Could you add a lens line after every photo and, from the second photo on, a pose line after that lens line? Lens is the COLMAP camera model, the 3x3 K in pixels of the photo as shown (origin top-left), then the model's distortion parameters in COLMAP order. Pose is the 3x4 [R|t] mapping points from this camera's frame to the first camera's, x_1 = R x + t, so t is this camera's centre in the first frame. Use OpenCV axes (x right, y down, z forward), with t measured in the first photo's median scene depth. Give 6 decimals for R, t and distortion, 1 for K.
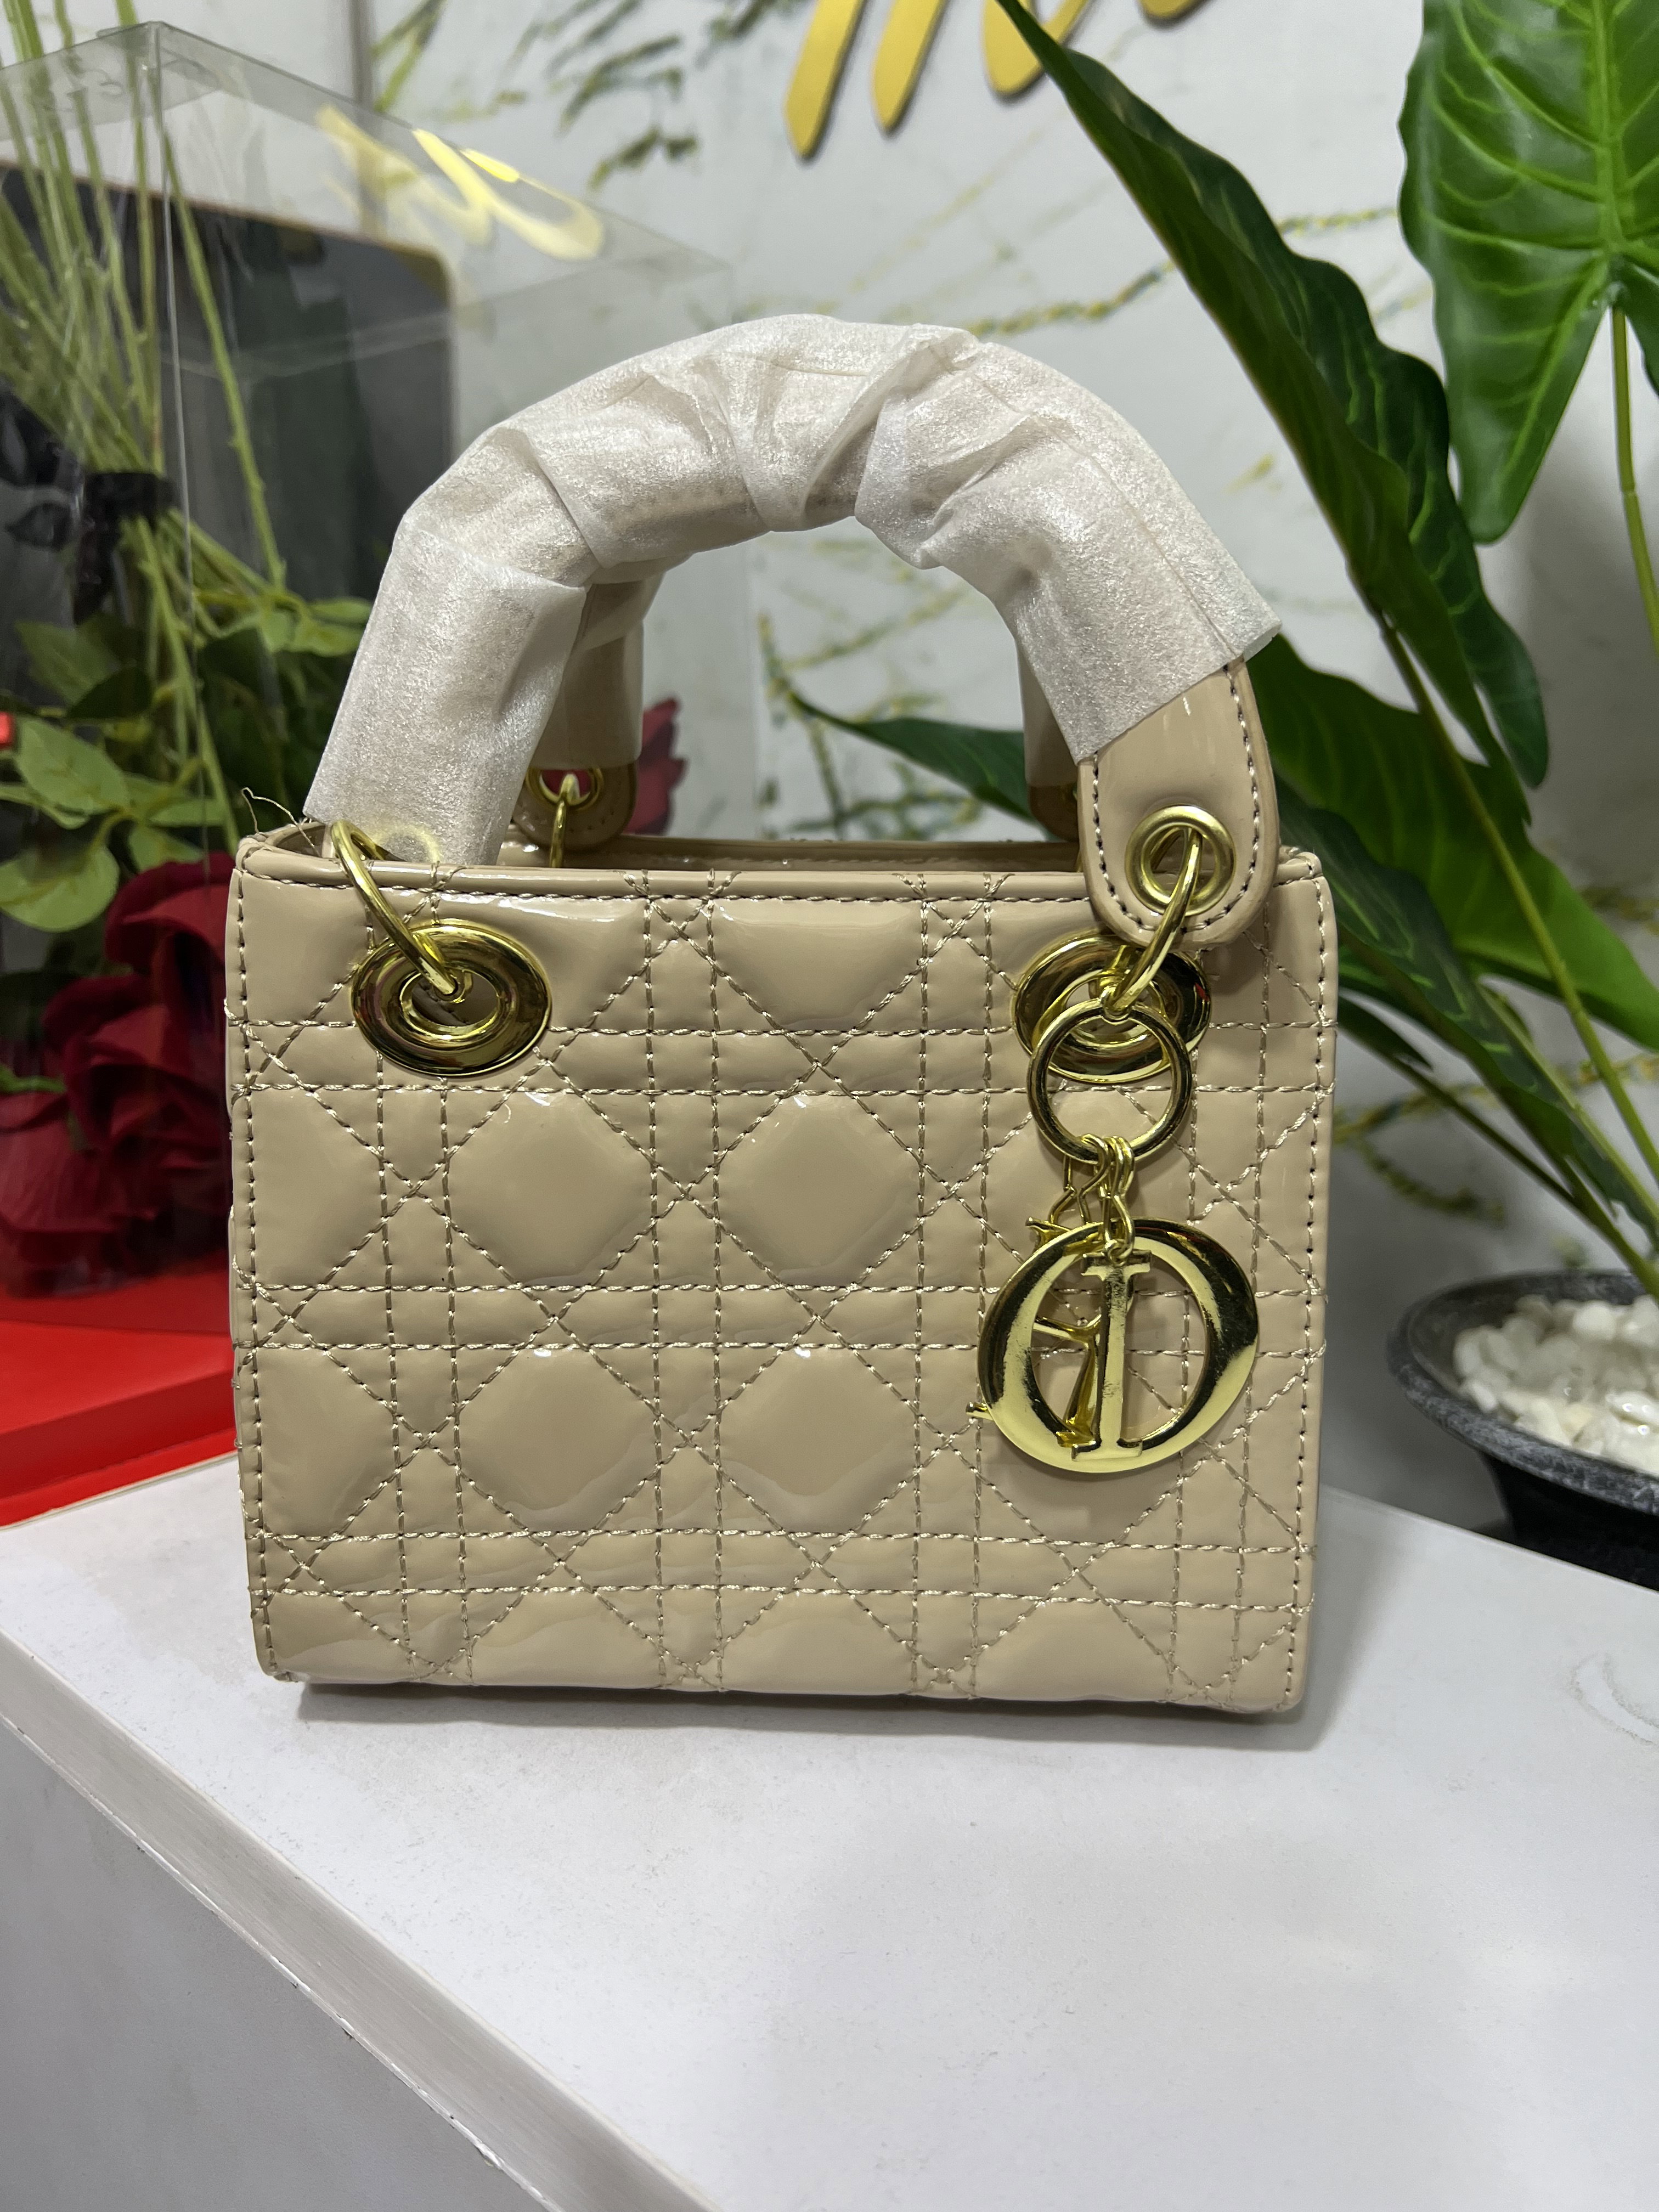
lens RADIAL K [[1682.2, 0, 829.5], [0, 1682.2, 1106.0], [0, 0, 1]] dist [0.013763, -0.041608]
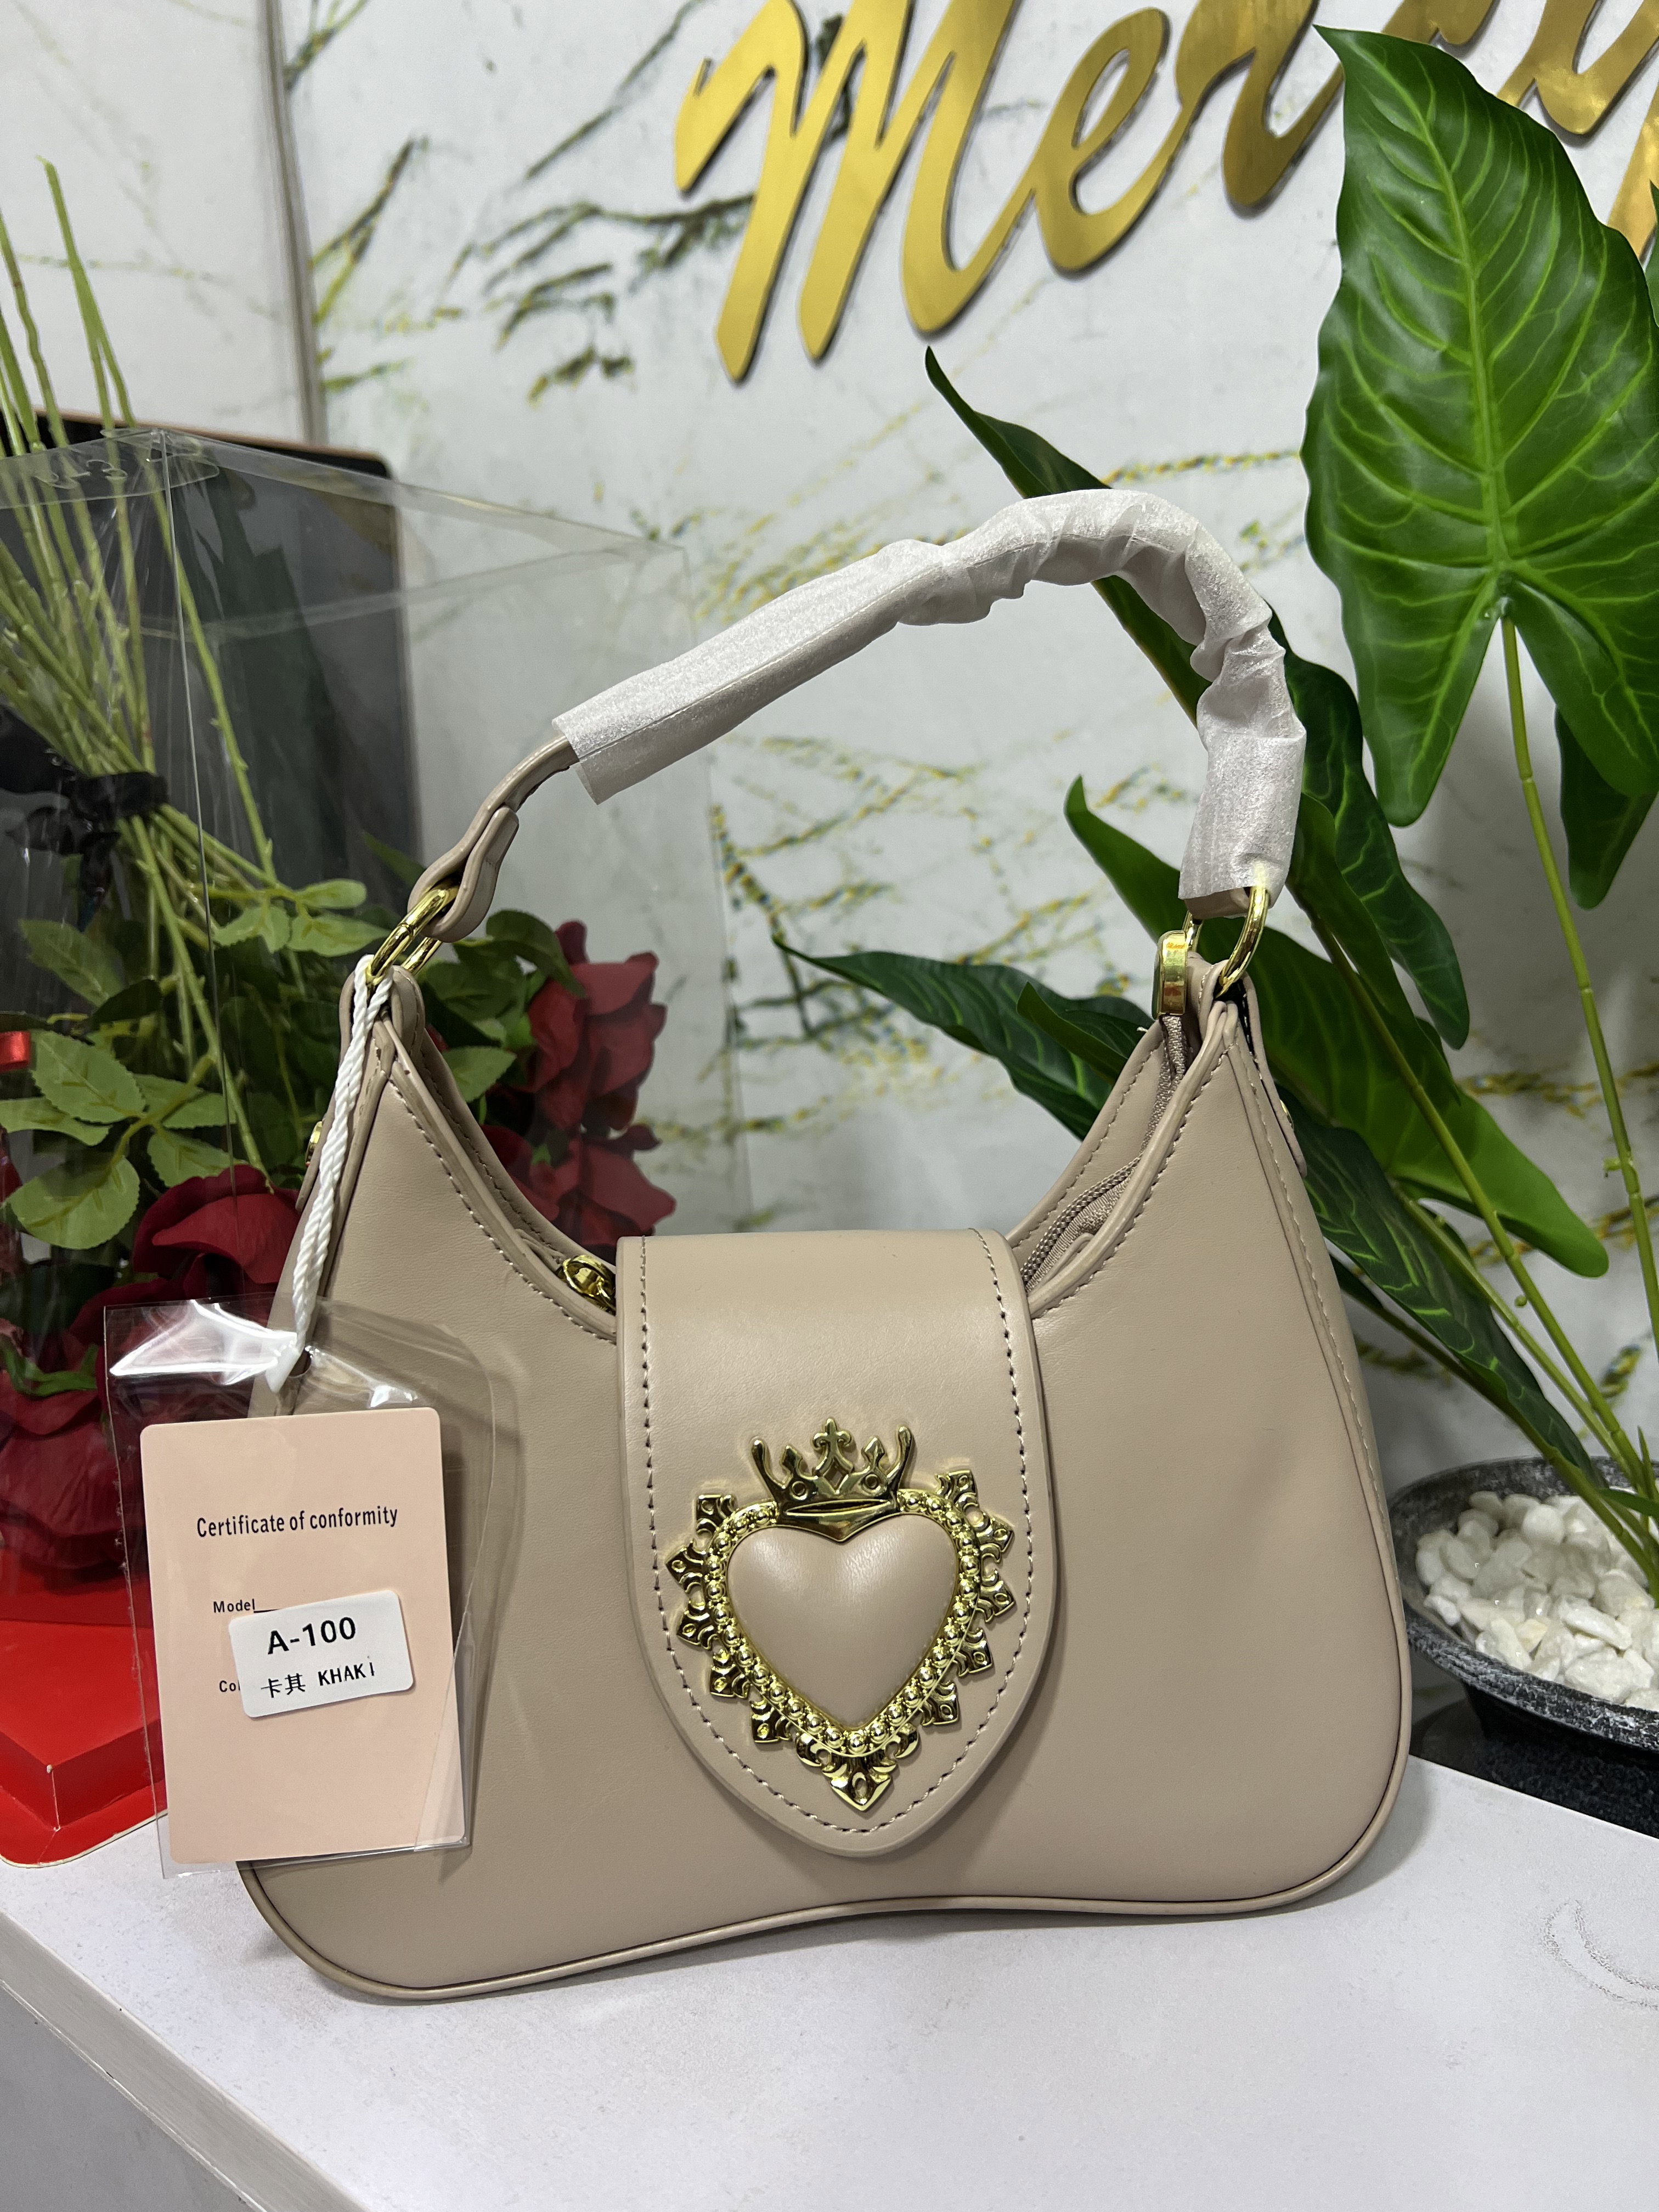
lens RADIAL K [[1664.9, 0, 853.4], [0, 1664.9, 1110.7], [0, 0, 1]] dist [0.039301, -0.058908]
pose [[0.997691, -0.049078, 0.046943, -0.026544], [0.050677, 0.998153, -0.033508, -0.132530], [-0.045212, 0.035809, 0.998335, -0.067184]]
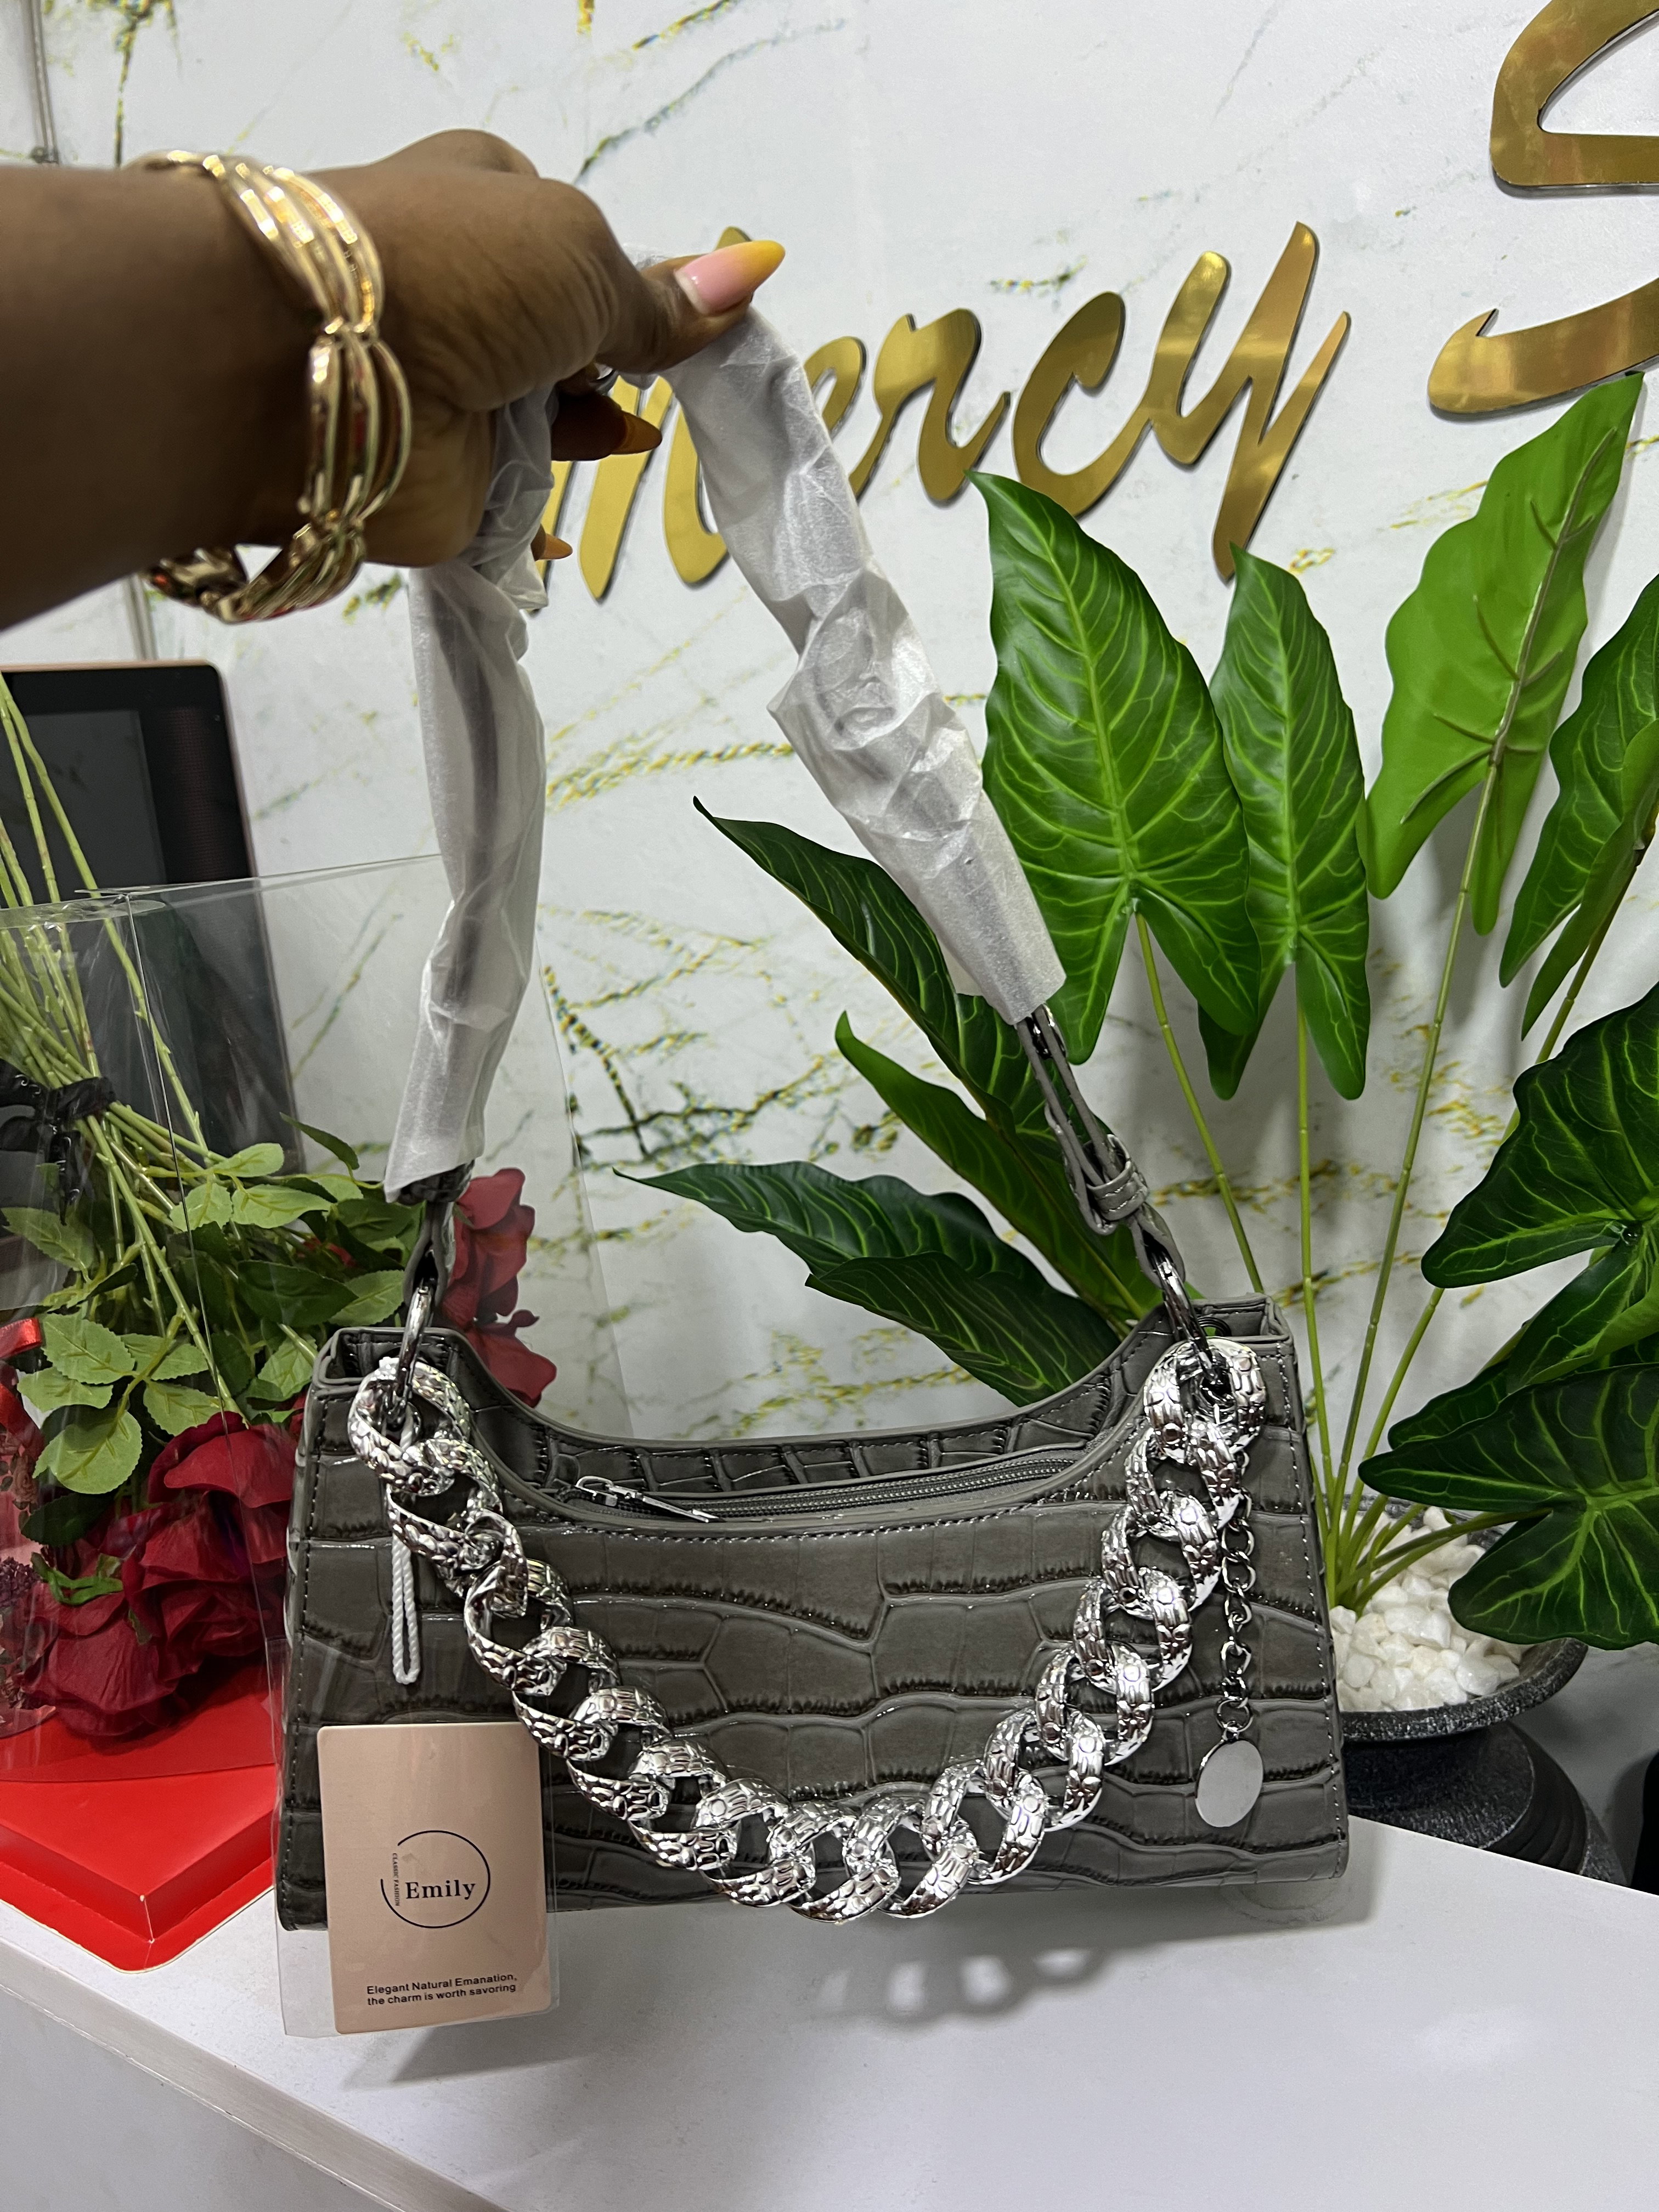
lens RADIAL K [[1647.9, 0, 829.5], [0, 1647.9, 1106.0], [0, 0, 1]] dist [0.059979, -0.087502]
pose [[0.981251, -0.141715, 0.130625, -0.020521], [0.144072, 0.989529, -0.008727, -0.320188], [-0.128020, 0.027383, 0.991394, -0.416672]]
